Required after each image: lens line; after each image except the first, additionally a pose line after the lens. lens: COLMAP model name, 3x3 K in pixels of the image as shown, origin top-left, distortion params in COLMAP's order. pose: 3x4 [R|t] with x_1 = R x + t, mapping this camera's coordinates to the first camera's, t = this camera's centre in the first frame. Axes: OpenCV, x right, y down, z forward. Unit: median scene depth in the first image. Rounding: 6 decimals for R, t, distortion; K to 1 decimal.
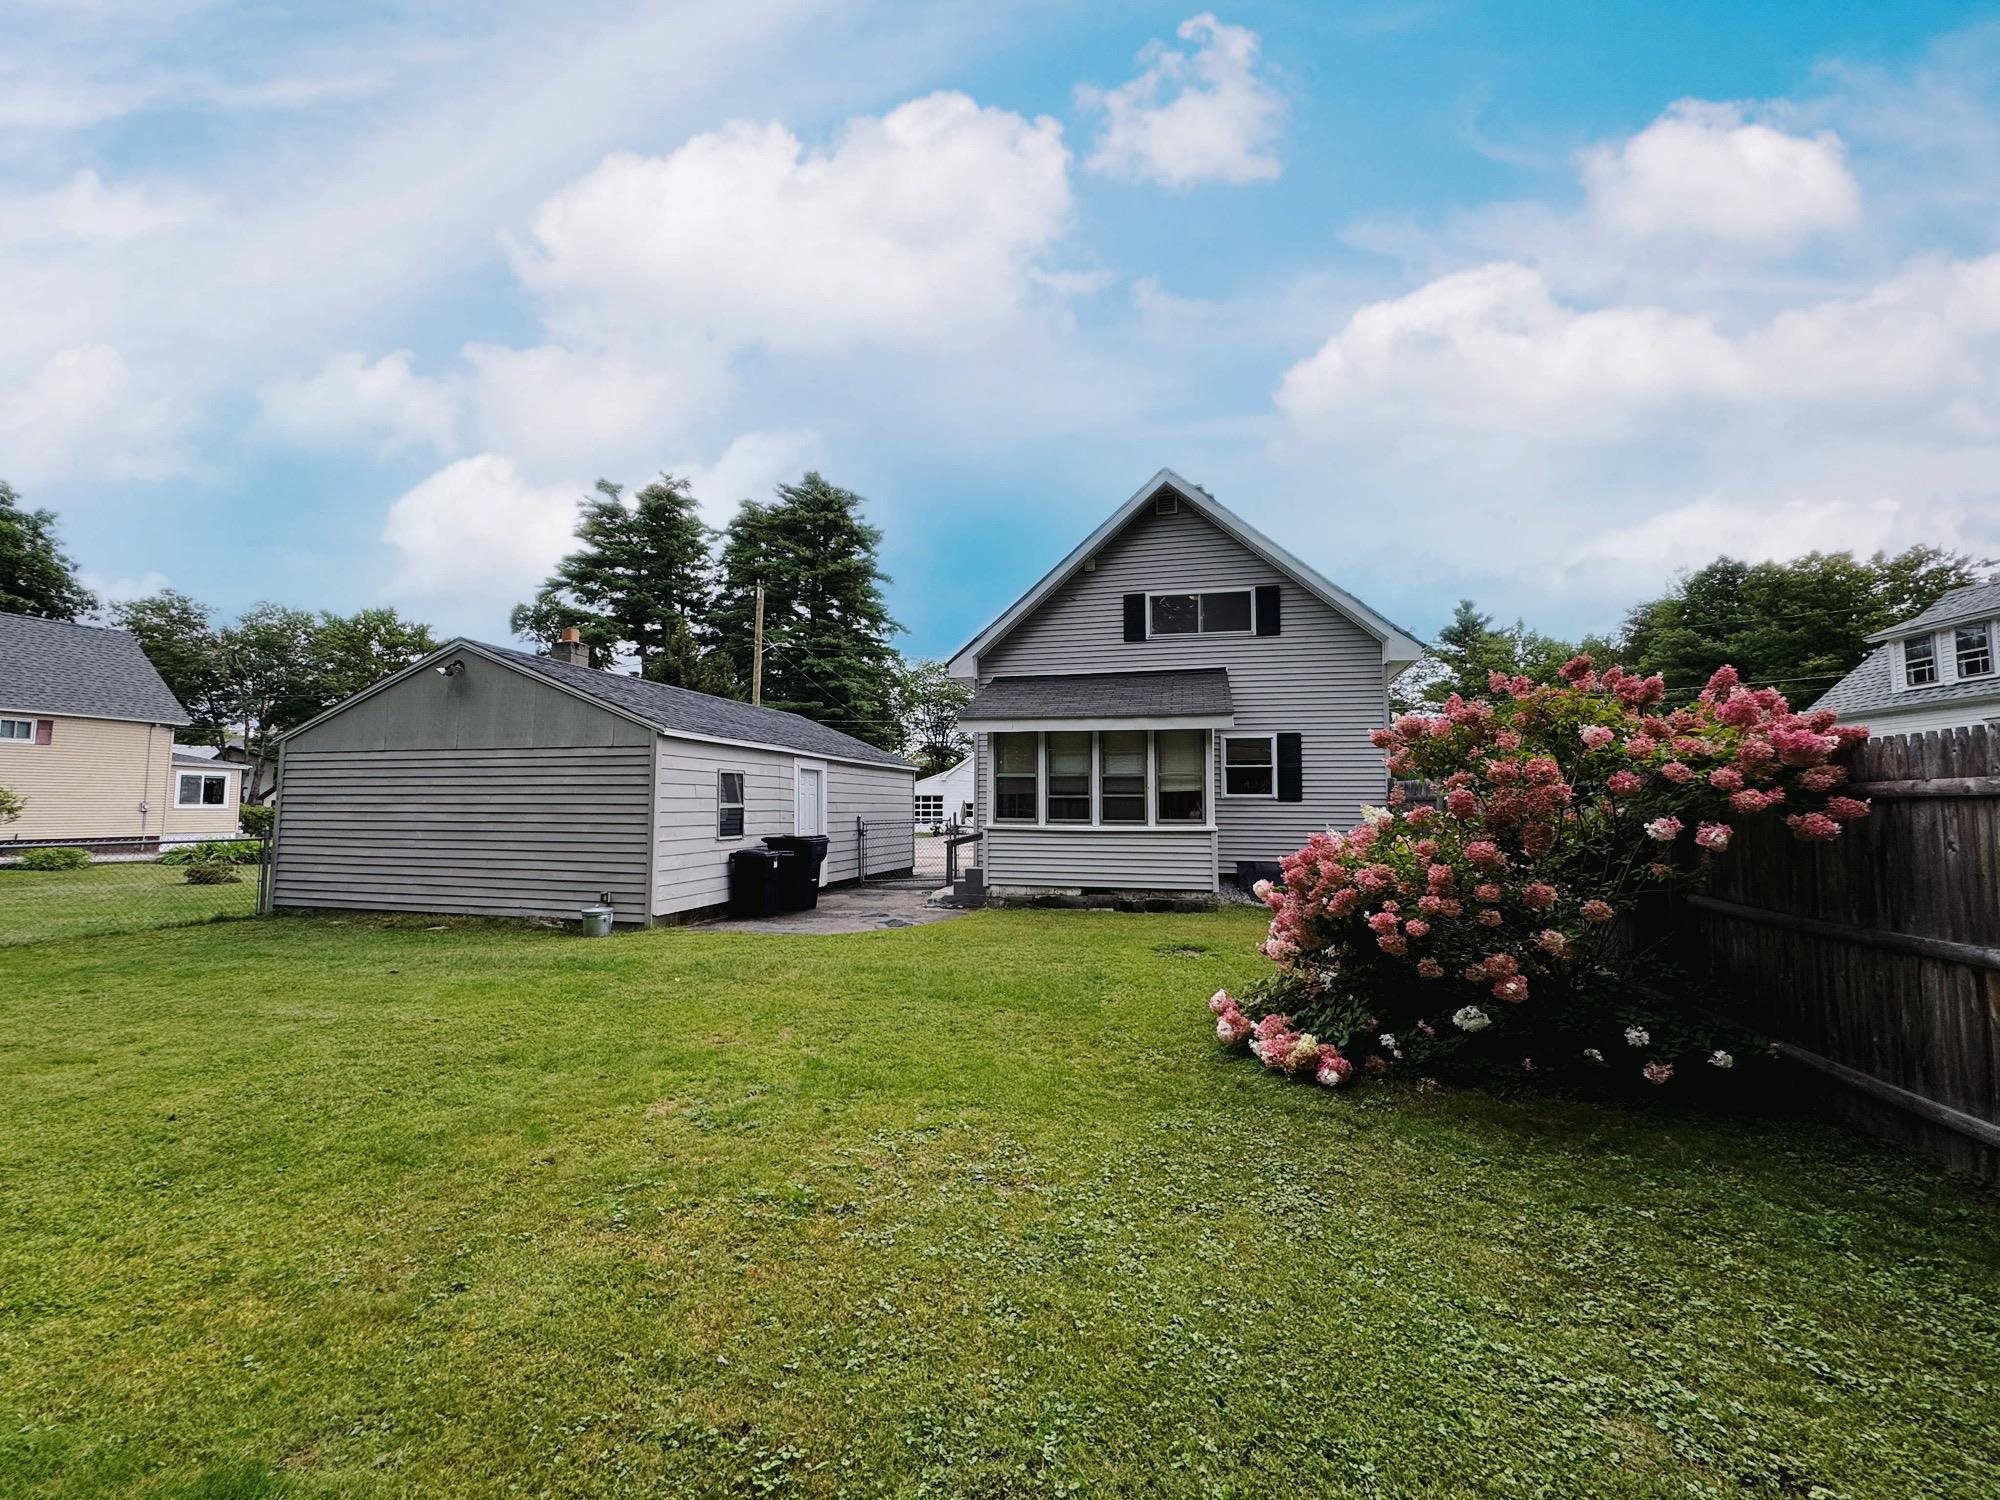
lens RADIAL K [[795.1, 0, 1000.0], [0, 795.1, 750.0], [0, 0, 1]] dist [-0.001129, -0.000011]
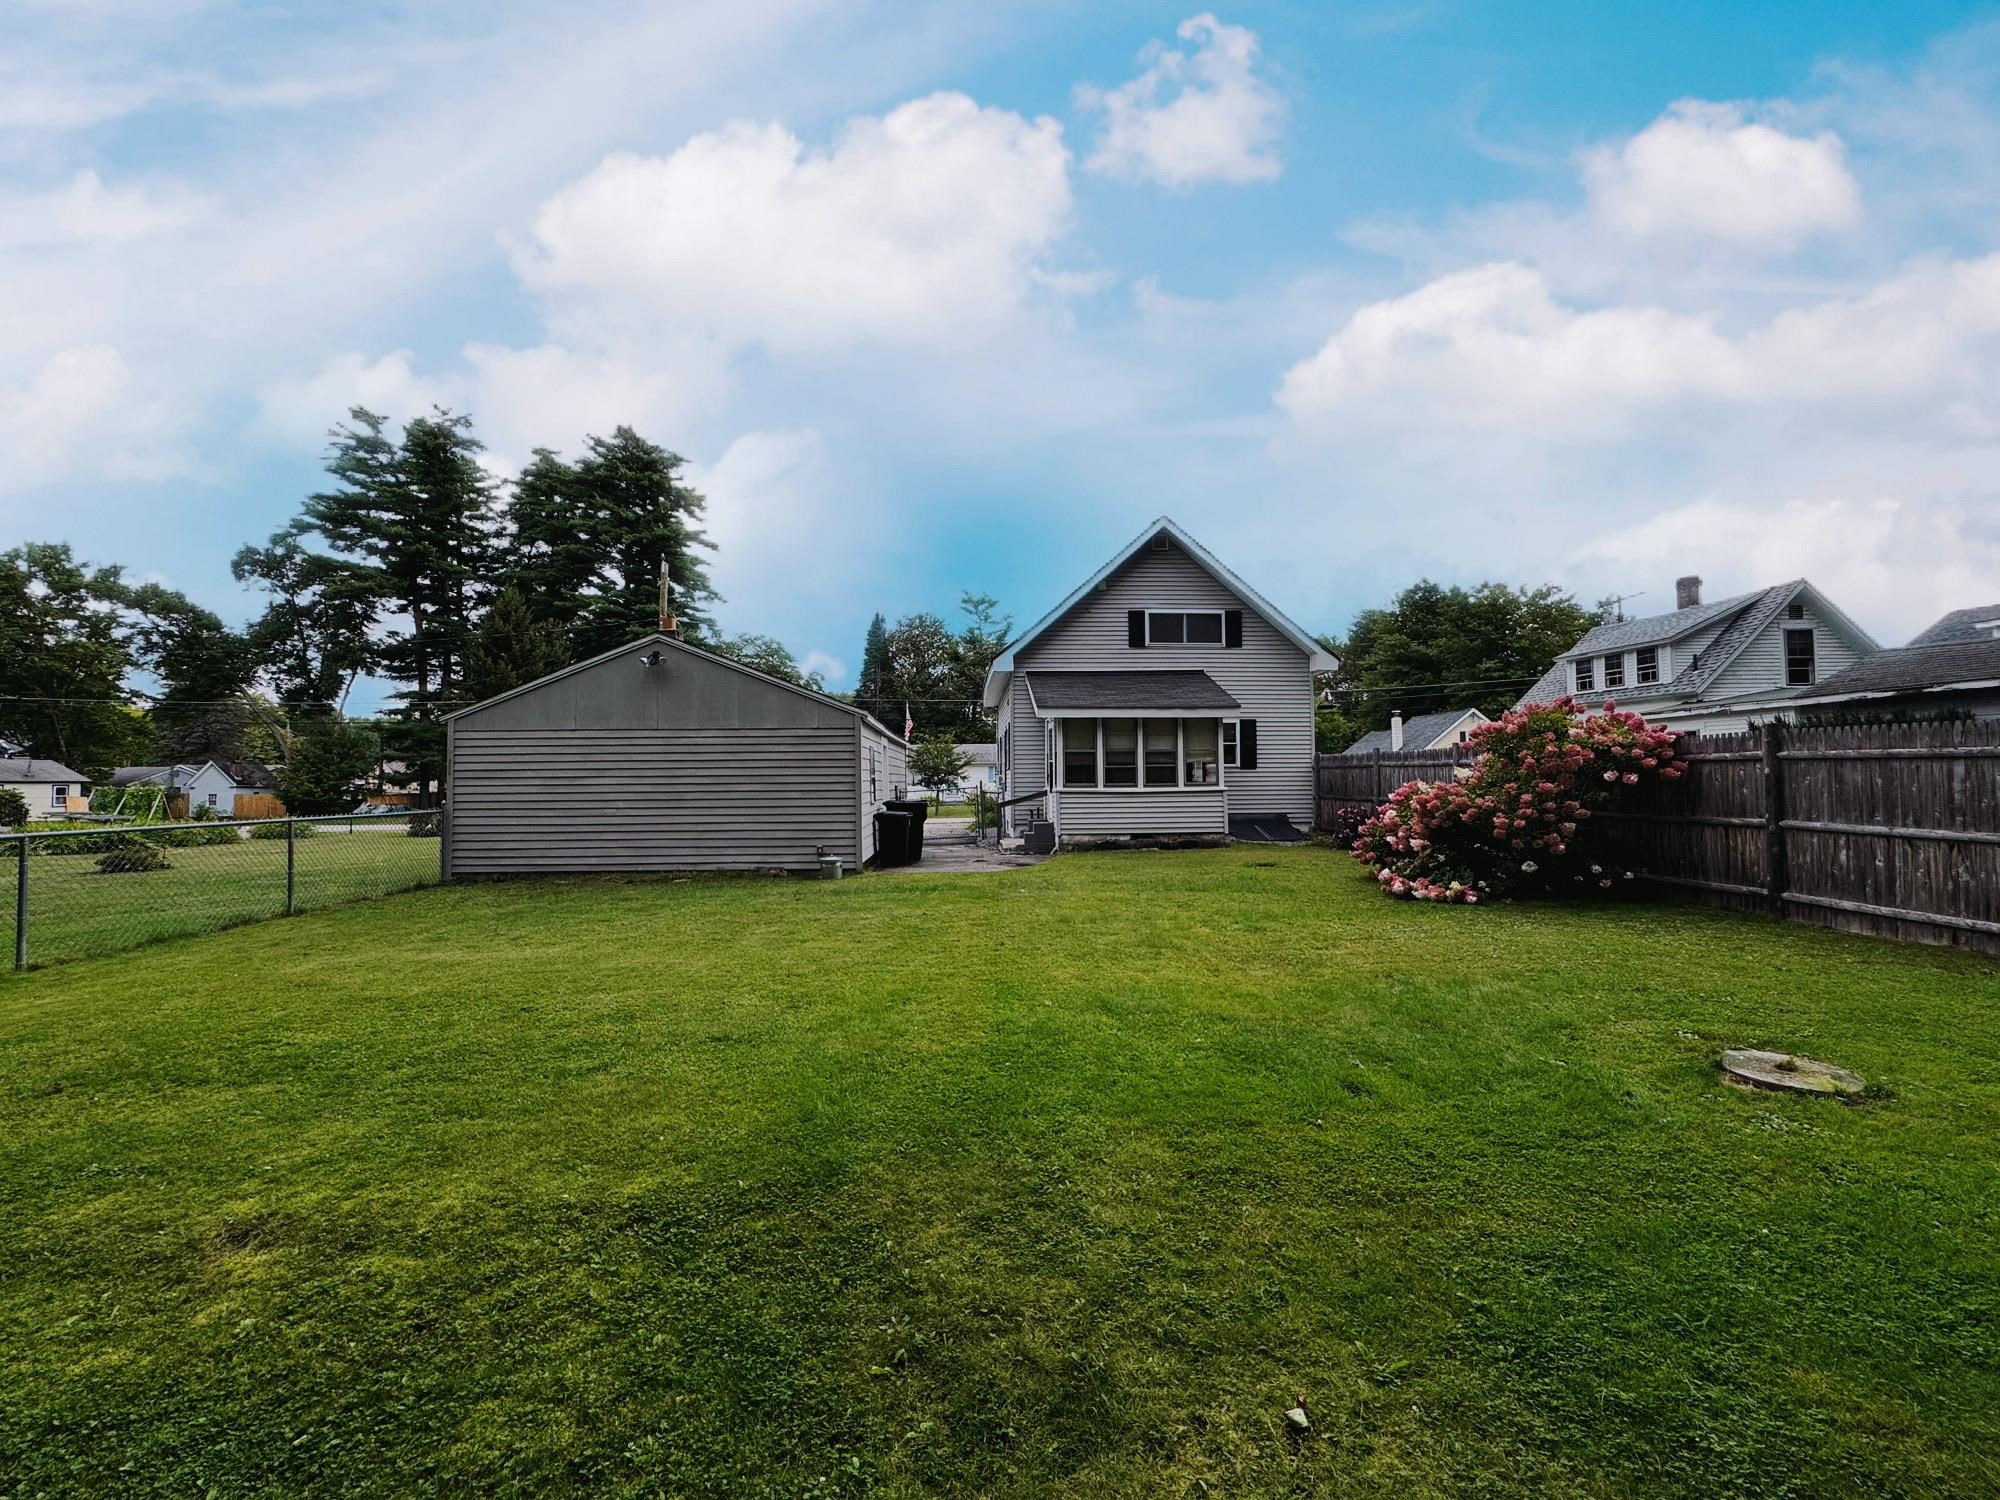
lens RADIAL K [[795.1, 0, 1000.0], [0, 795.1, 750.0], [0, 0, 1]] dist [-0.001129, -0.000011]
pose [[0.959510, -0.001660, 0.281670, -0.413135], [-0.007862, 0.999435, 0.032671, -0.009635], [-0.281565, -0.033562, 0.958955, -0.189458]]
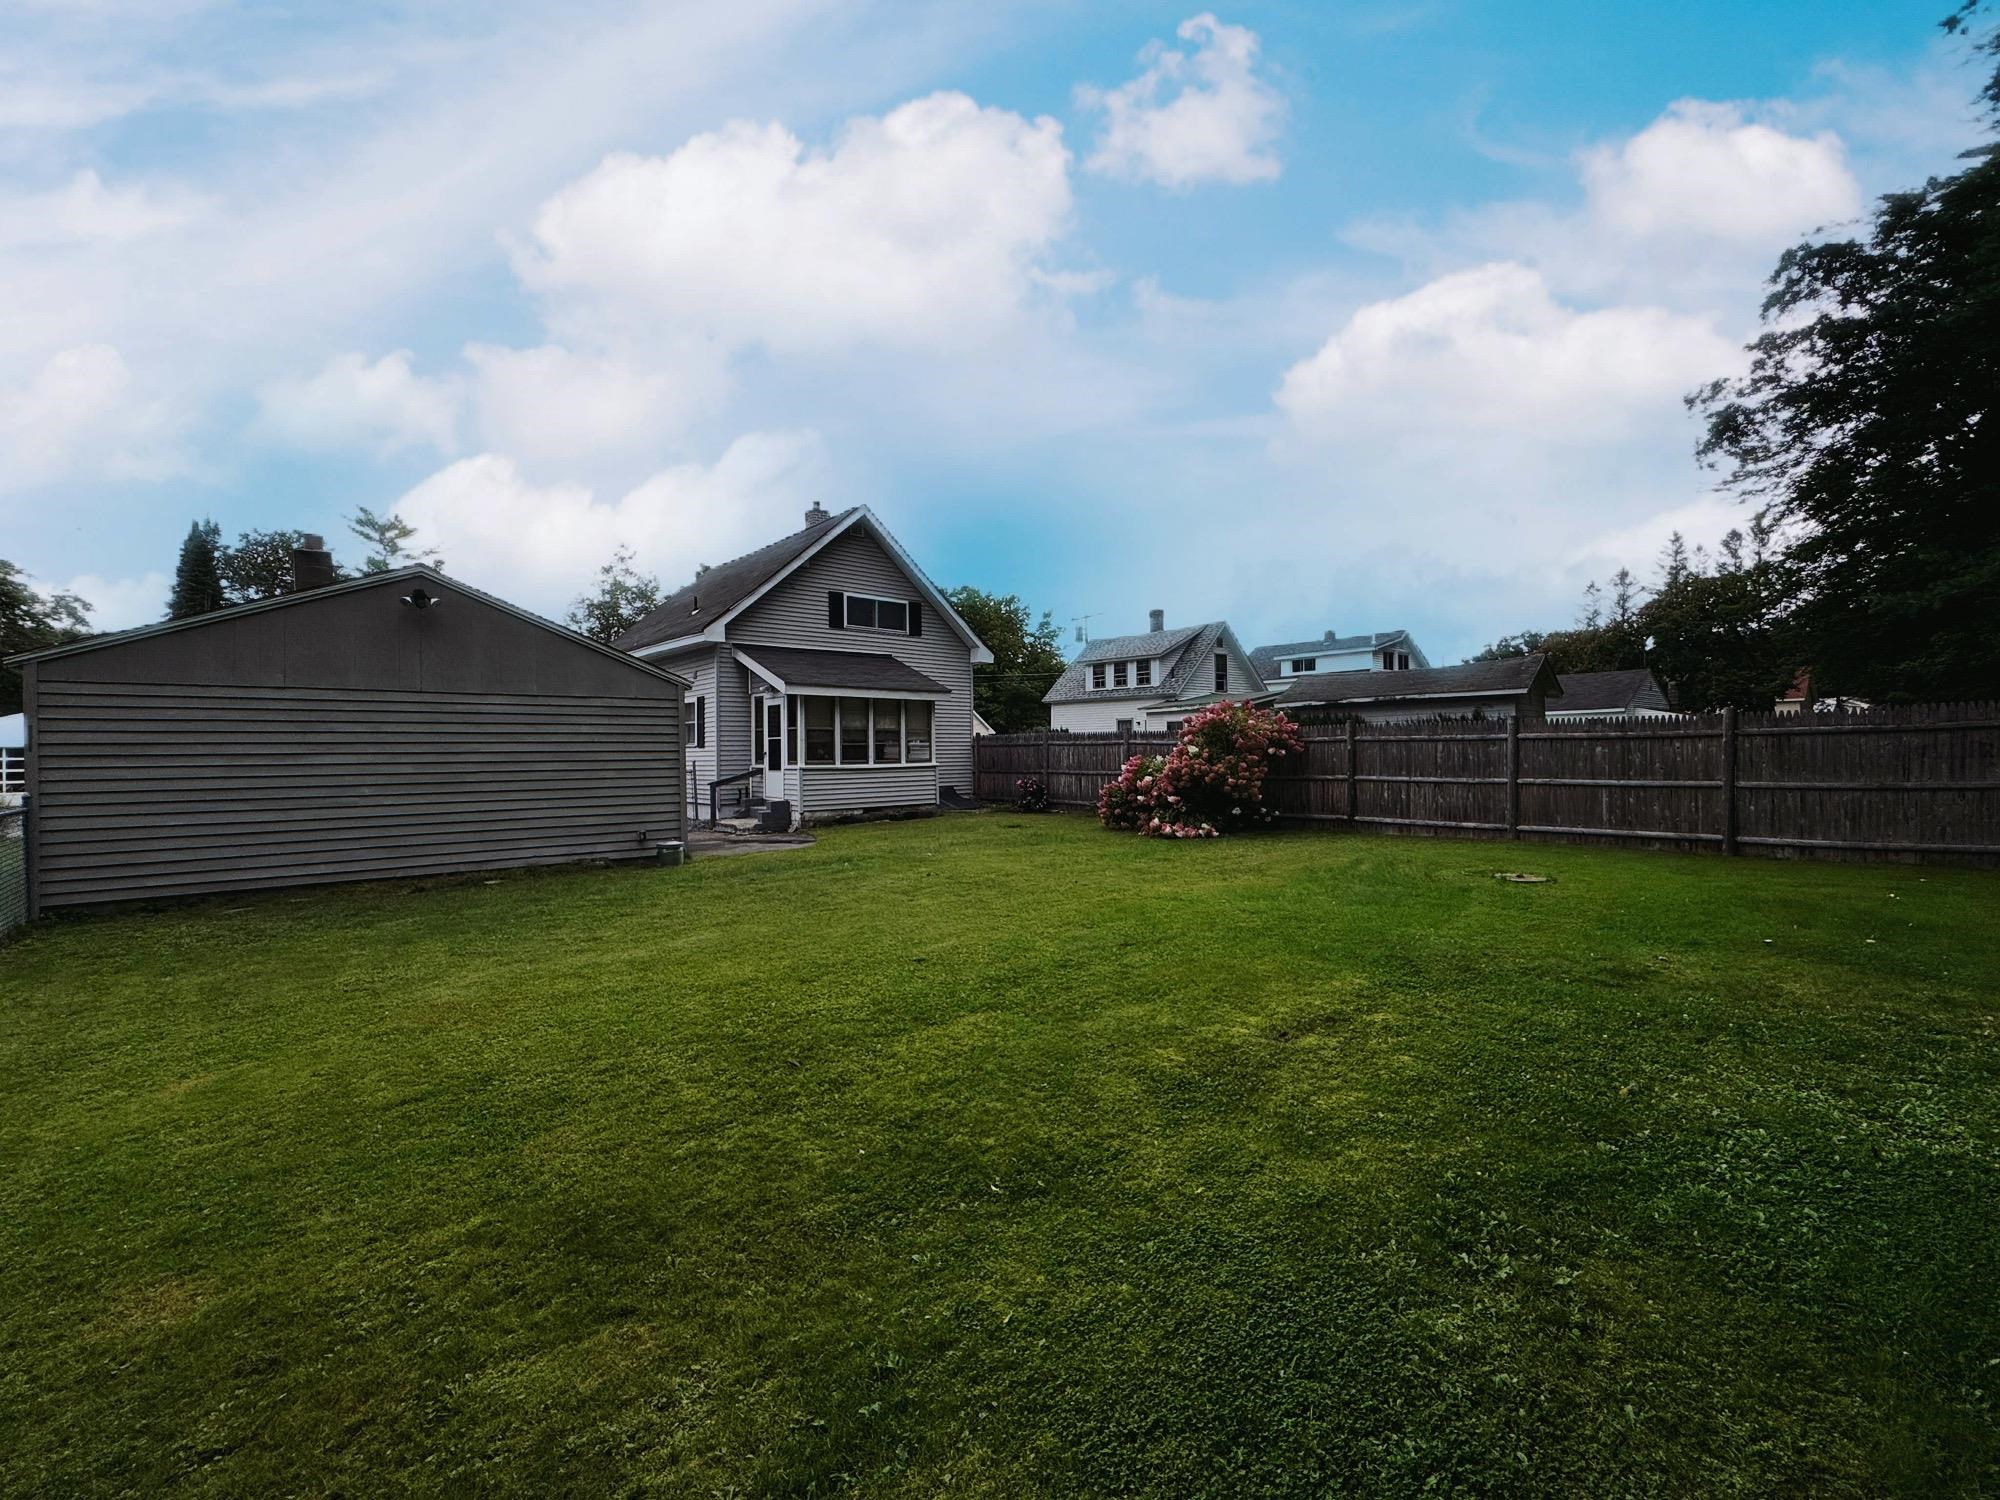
lens RADIAL K [[851.8, 0, 996.6], [0, 851.8, 746.8], [0, 0, 1]] dist [-0.000474, -0.000008]
pose [[0.578712, -0.004791, 0.815518, -0.843714], [-0.042705, 0.998433, 0.036170, -0.001122], [-0.814413, -0.055759, 0.577601, -0.055022]]
